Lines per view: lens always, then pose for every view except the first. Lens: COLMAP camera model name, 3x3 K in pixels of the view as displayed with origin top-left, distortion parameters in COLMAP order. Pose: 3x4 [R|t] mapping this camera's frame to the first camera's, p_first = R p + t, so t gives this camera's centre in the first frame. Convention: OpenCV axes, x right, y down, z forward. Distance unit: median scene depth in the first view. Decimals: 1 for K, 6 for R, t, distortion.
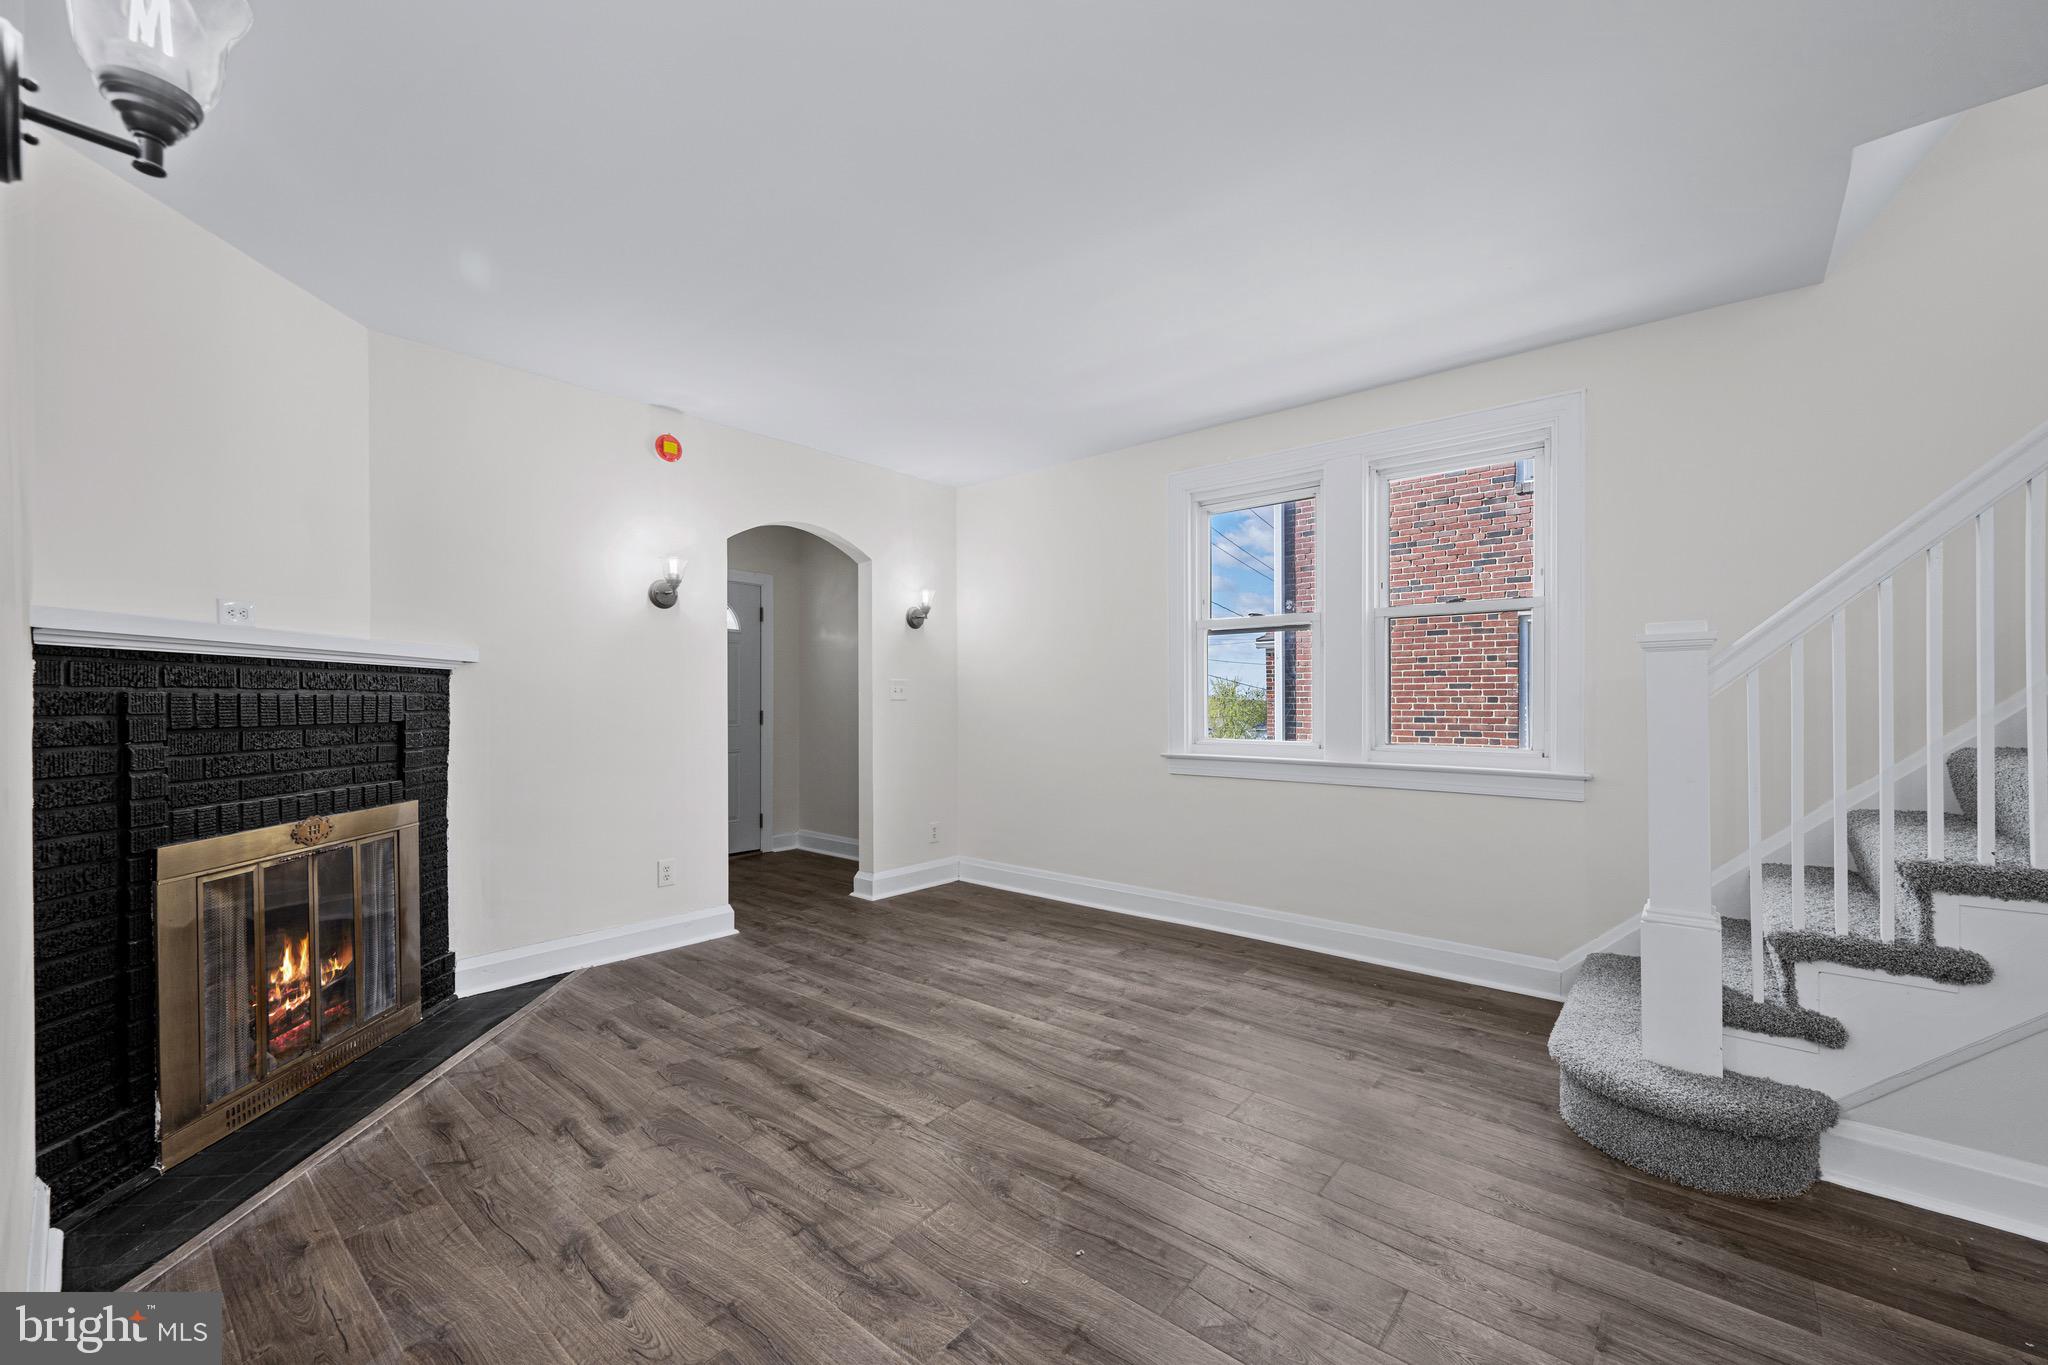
lens RADIAL K [[823.8, 0, 1028.4], [0, 823.8, 697.4], [0, 0, 1]] dist [0.000882, -0.000363]
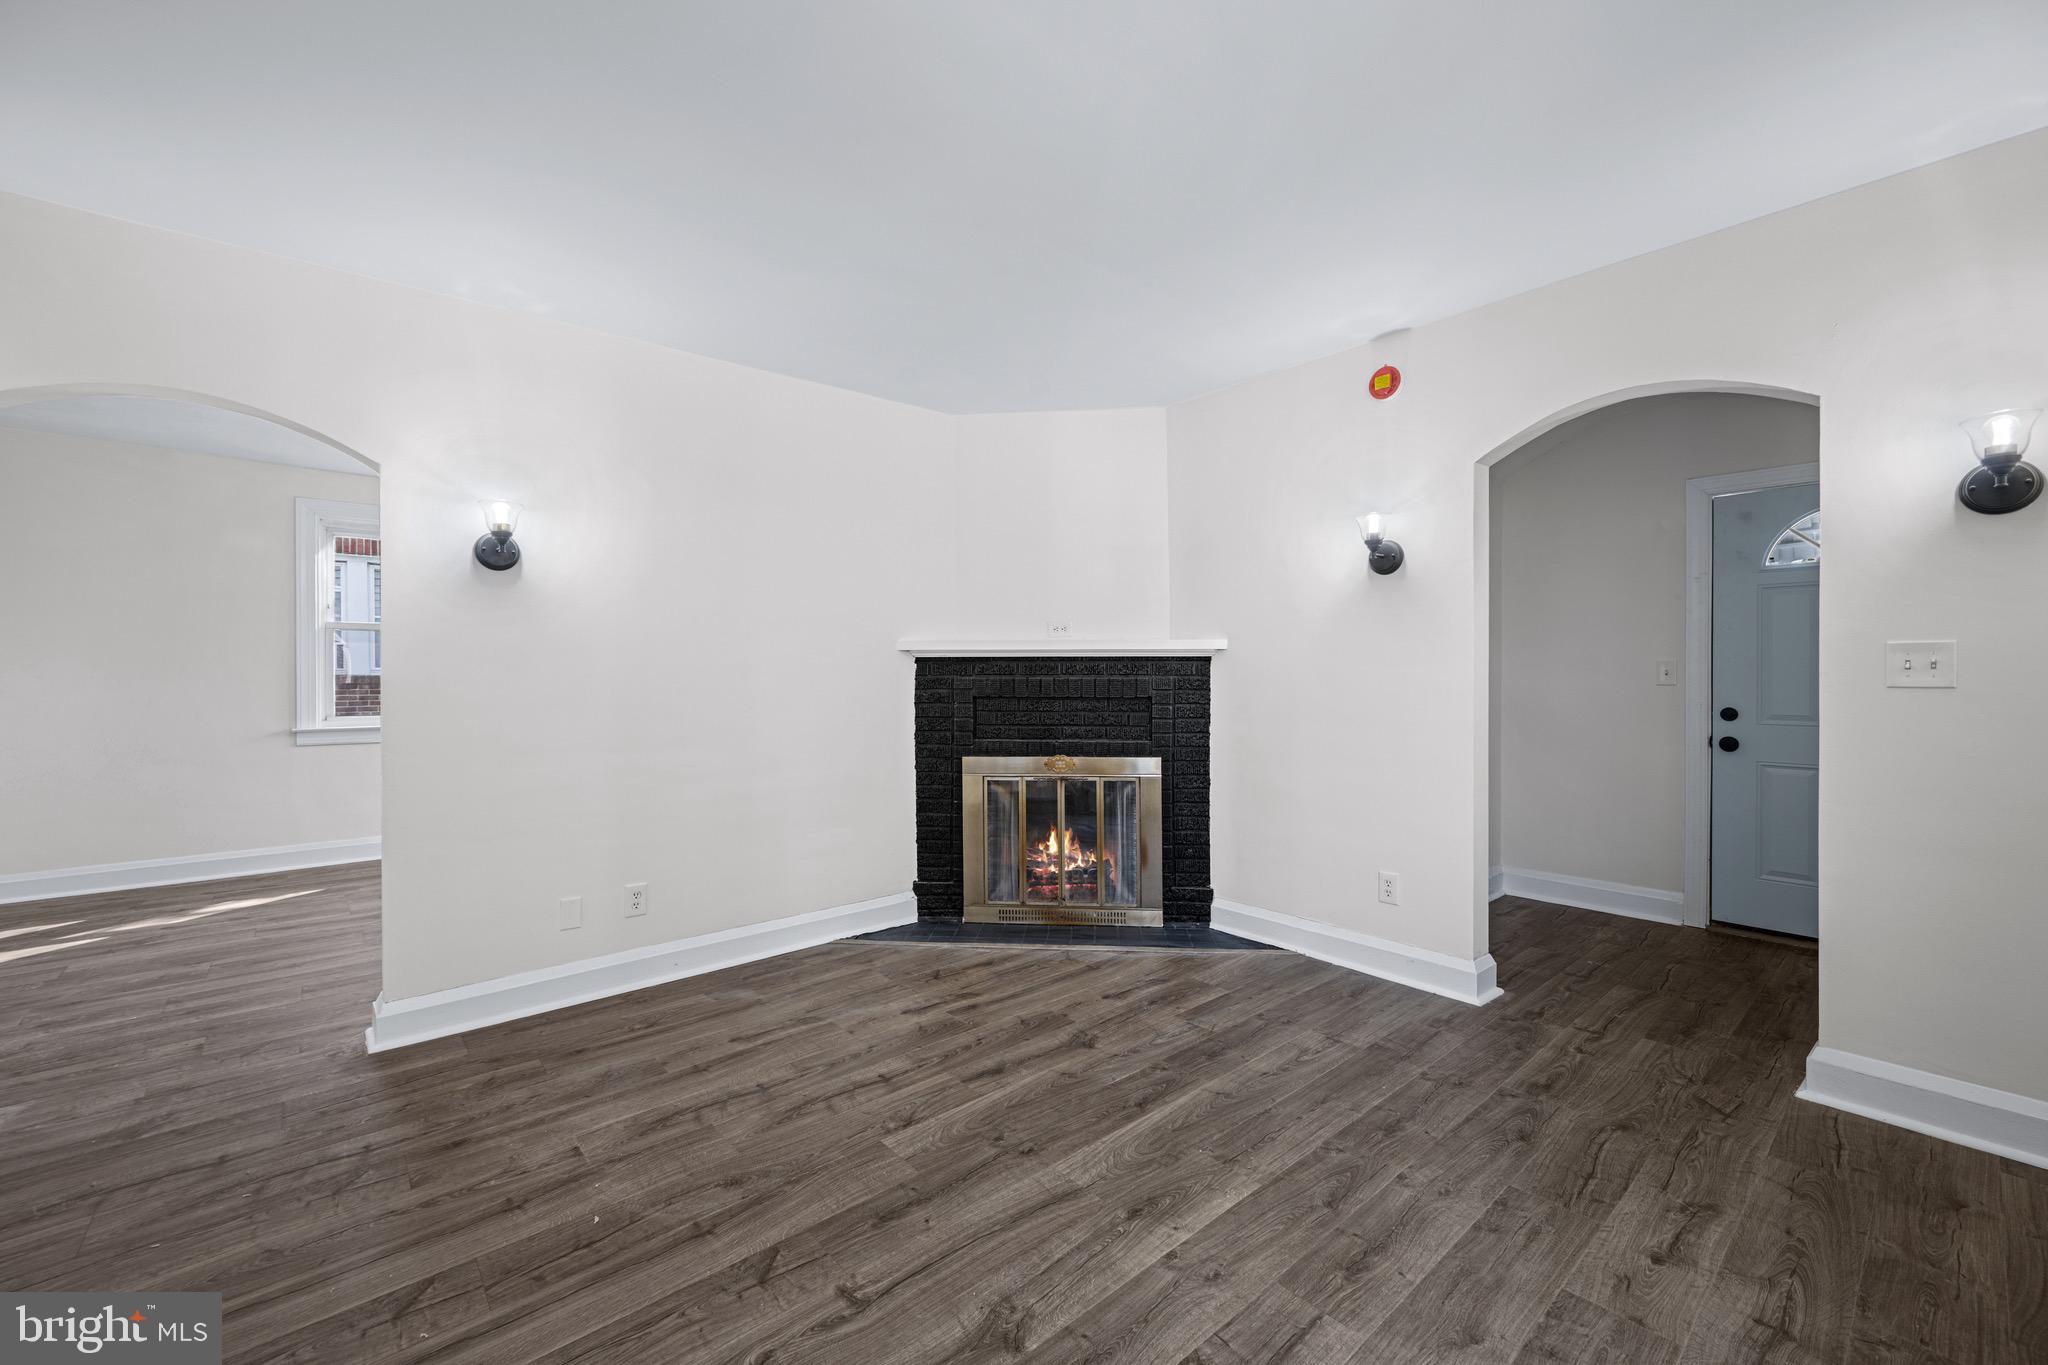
lens RADIAL K [[823.8, 0, 1023.0], [0, 823.8, 680.6], [0, 0, 1]] dist [0.000882, -0.000363]
pose [[-0.163823, 0.010530, -0.986434, 0.659290], [0.005699, 0.999936, 0.009728, -0.013855], [0.986473, -0.004028, -0.163872, 1.124898]]
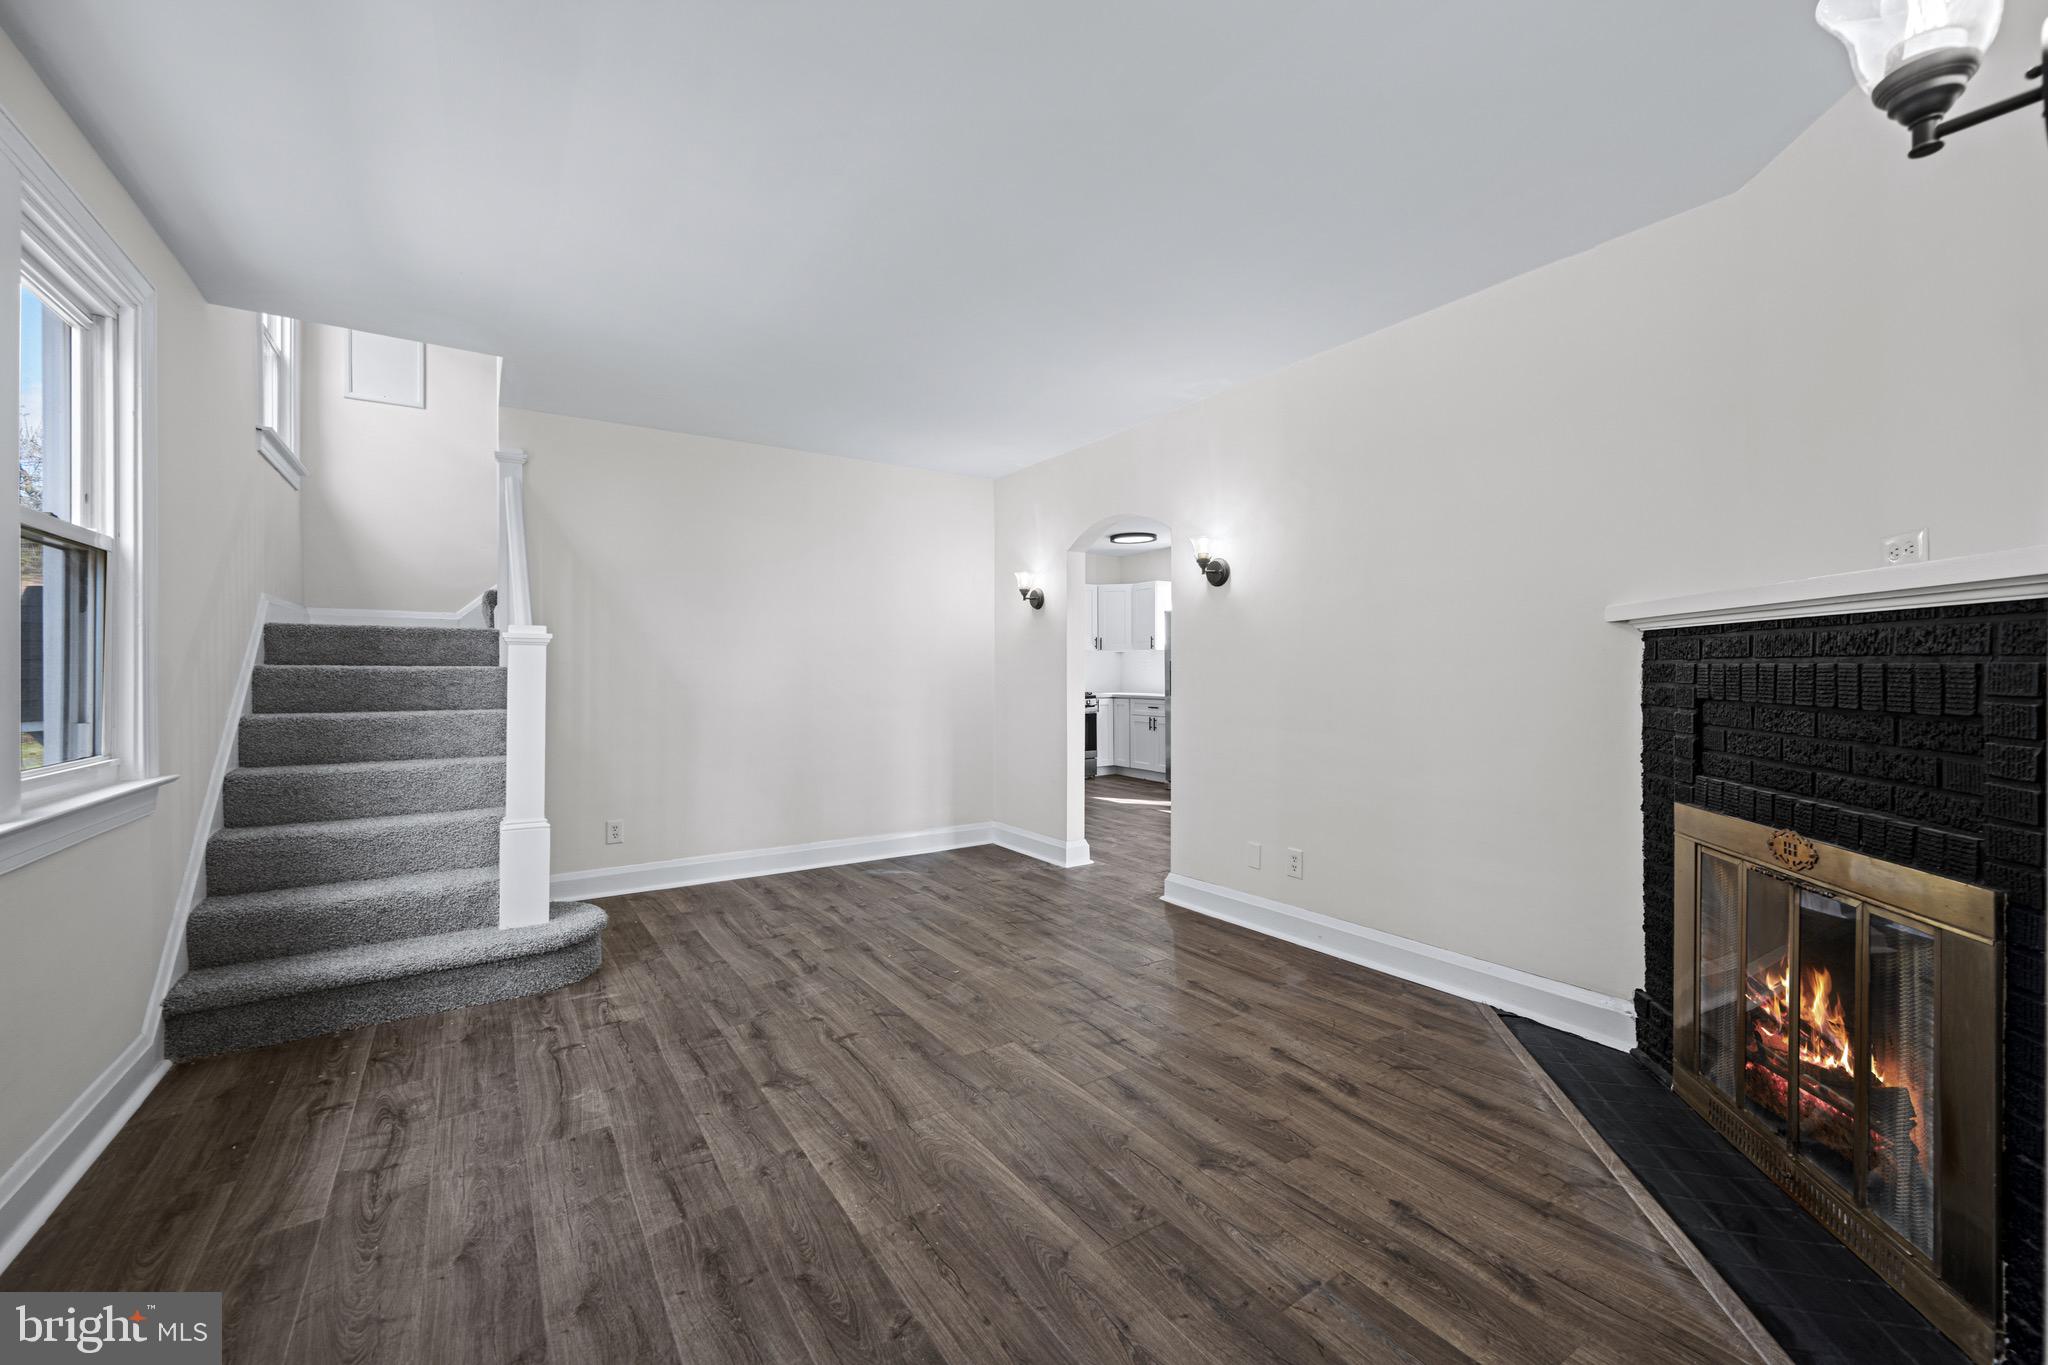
lens RADIAL K [[823.8, 0, 1014.6], [0, 823.8, 670.4], [0, 0, 1]] dist [0.000882, -0.000363]
pose [[-0.956594, 0.006206, 0.291357, -0.399860], [0.006221, 0.999980, -0.000874, -0.001598], [-0.291357, 0.000977, -0.956614, 1.797952]]
